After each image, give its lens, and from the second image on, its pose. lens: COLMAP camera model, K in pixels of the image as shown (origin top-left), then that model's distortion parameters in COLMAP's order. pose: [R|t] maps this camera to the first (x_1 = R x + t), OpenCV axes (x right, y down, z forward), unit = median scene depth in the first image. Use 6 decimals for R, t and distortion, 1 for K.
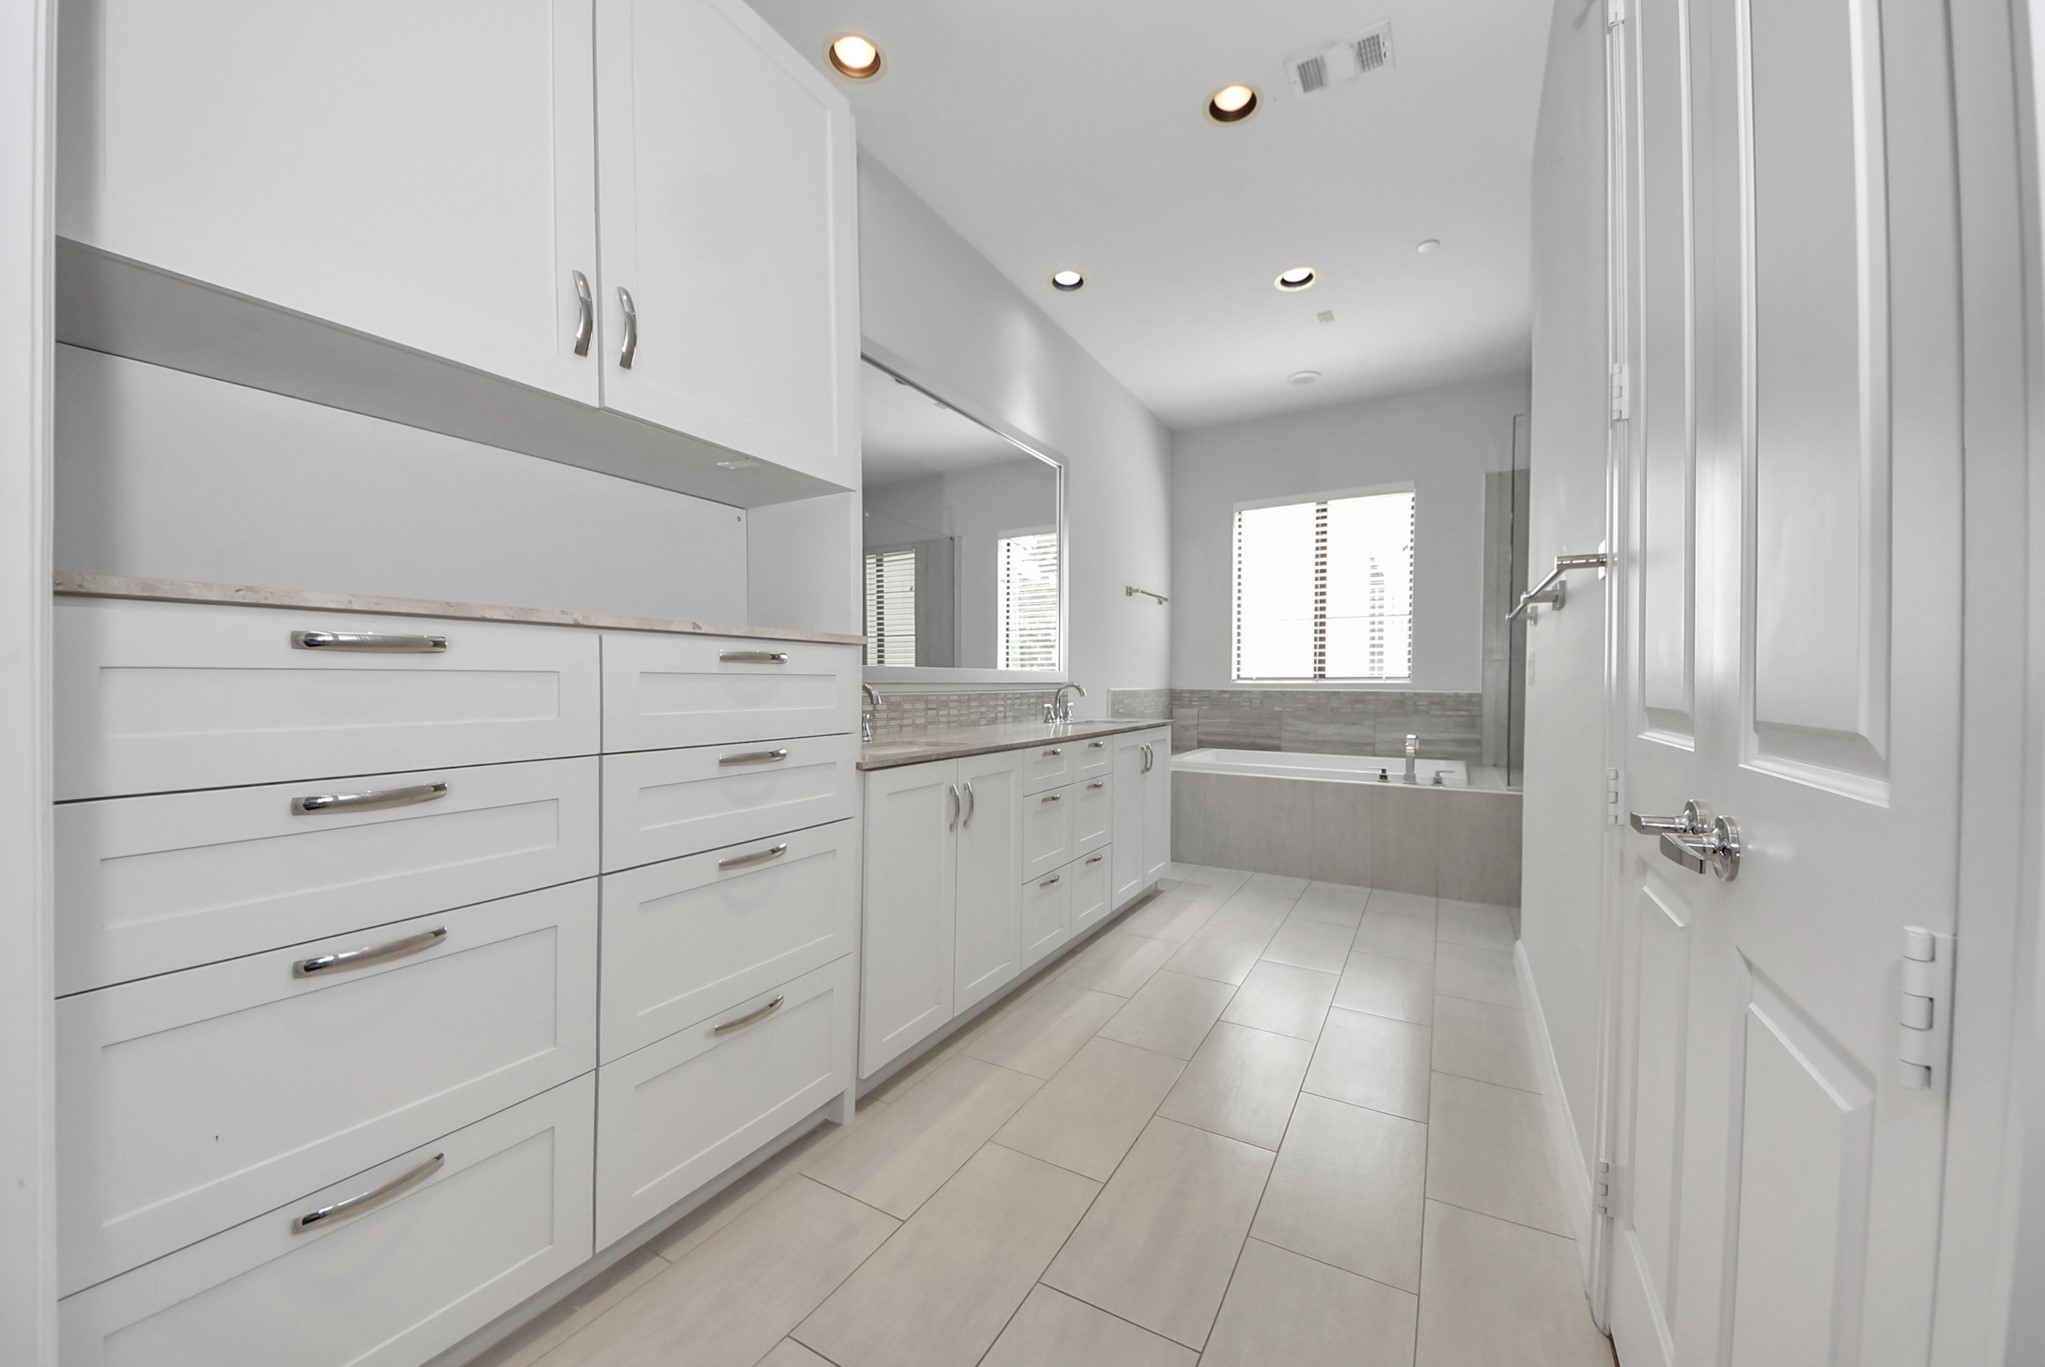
lens RADIAL K [[752.8, 0, 1022.9], [0, 752.8, 675.7], [0, 0, 1]] dist [-0.003259, -0.000351]
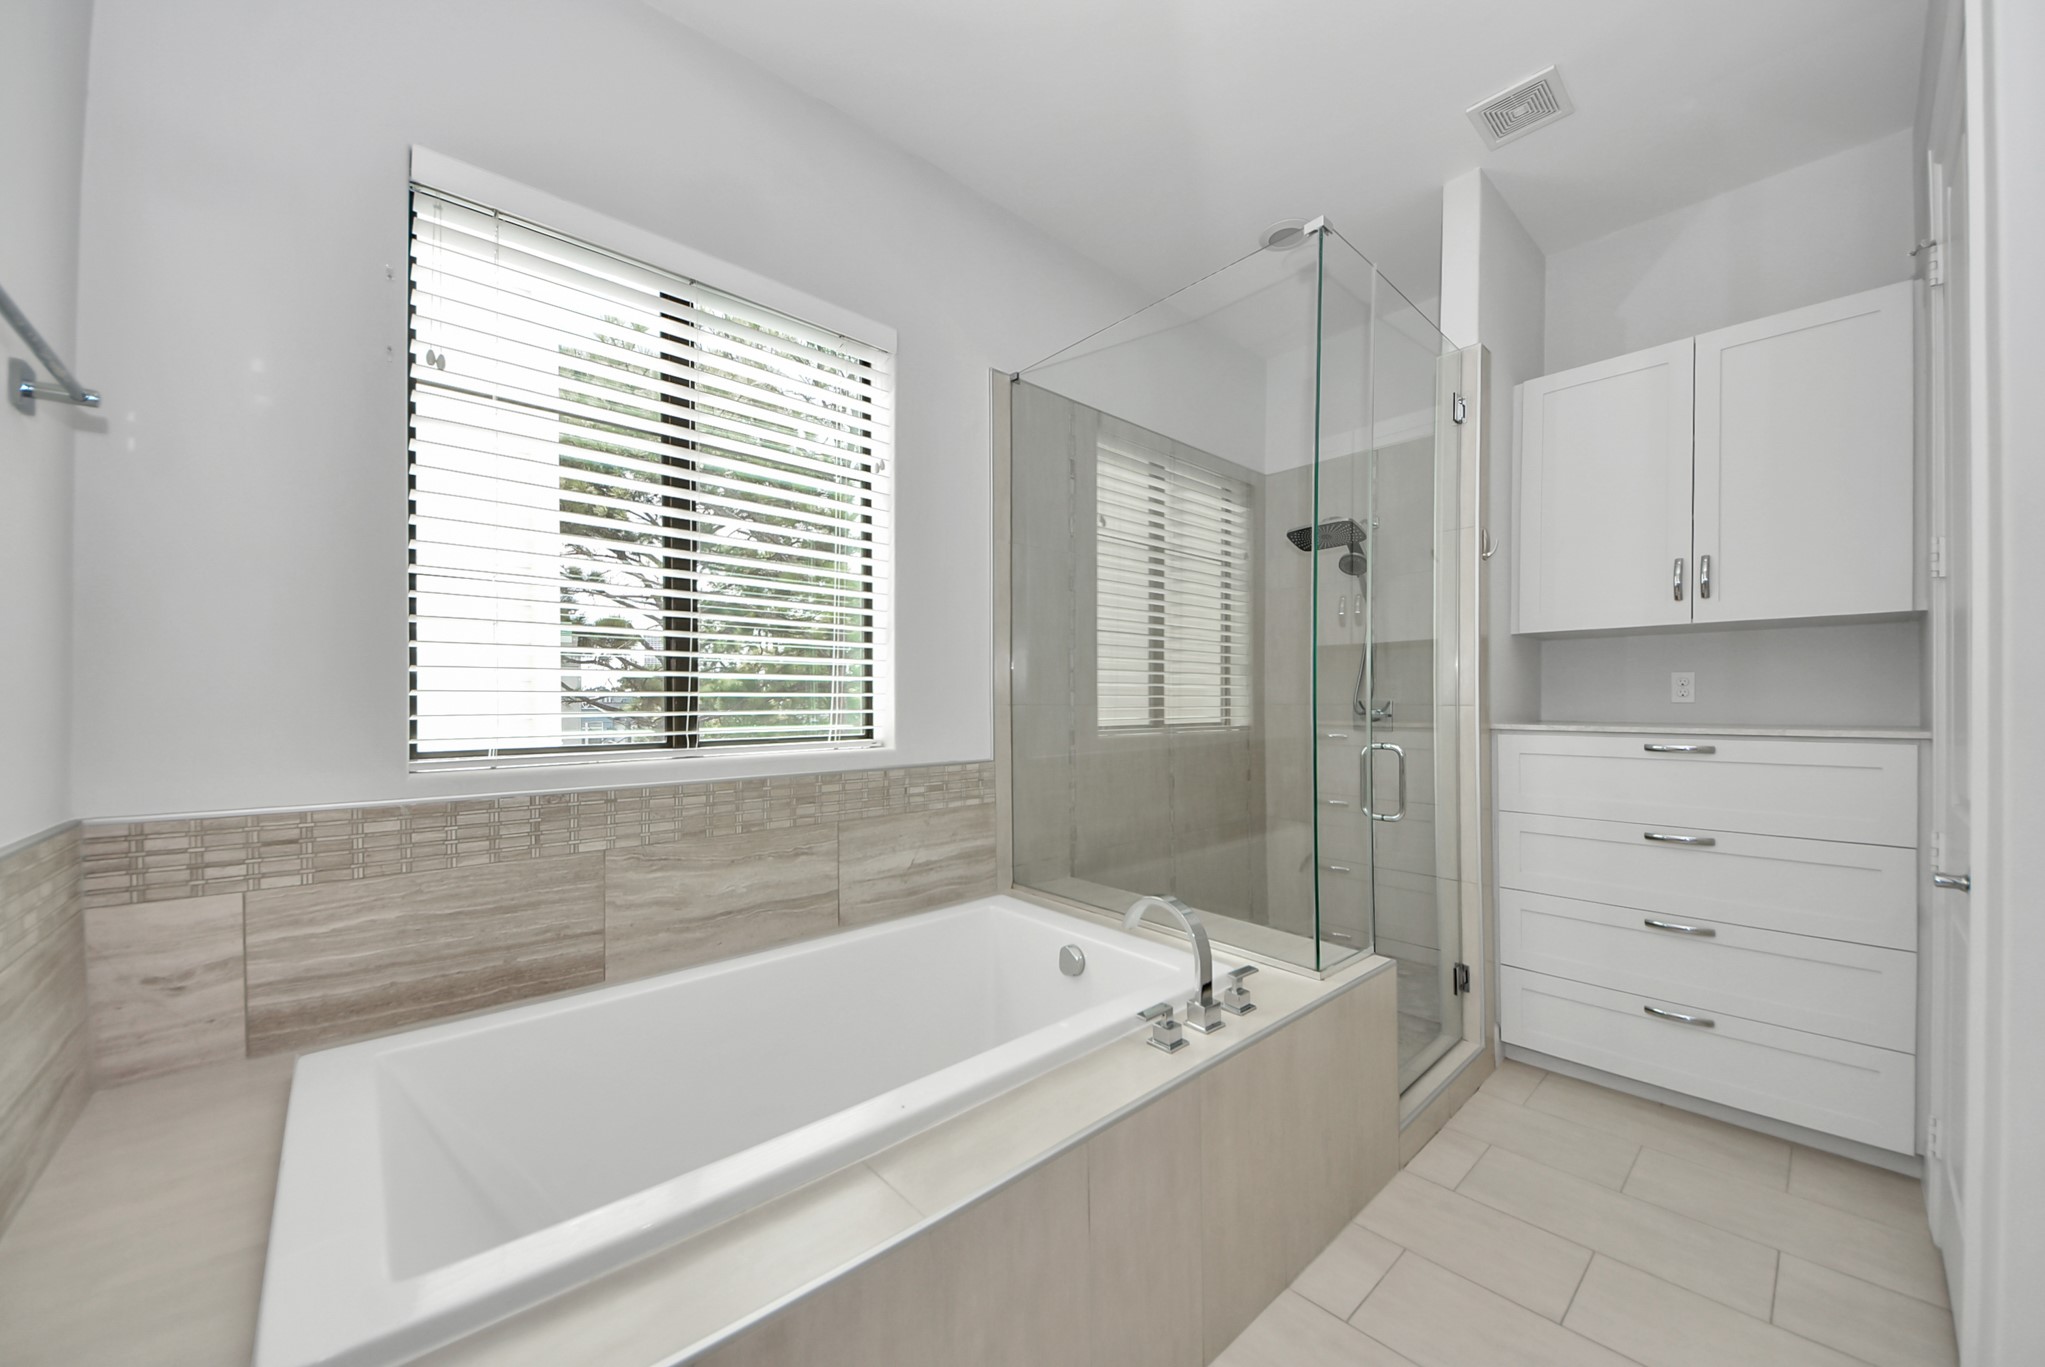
lens RADIAL K [[752.8, 0, 1021.7], [0, 752.8, 694.3], [0, 0, 1]] dist [-0.003259, -0.000351]
pose [[0.307399, 0.003450, 0.951574, 0.081173], [0.004106, 0.999979, -0.004952, -0.021138], [-0.951572, 0.005429, 0.307379, 0.730241]]
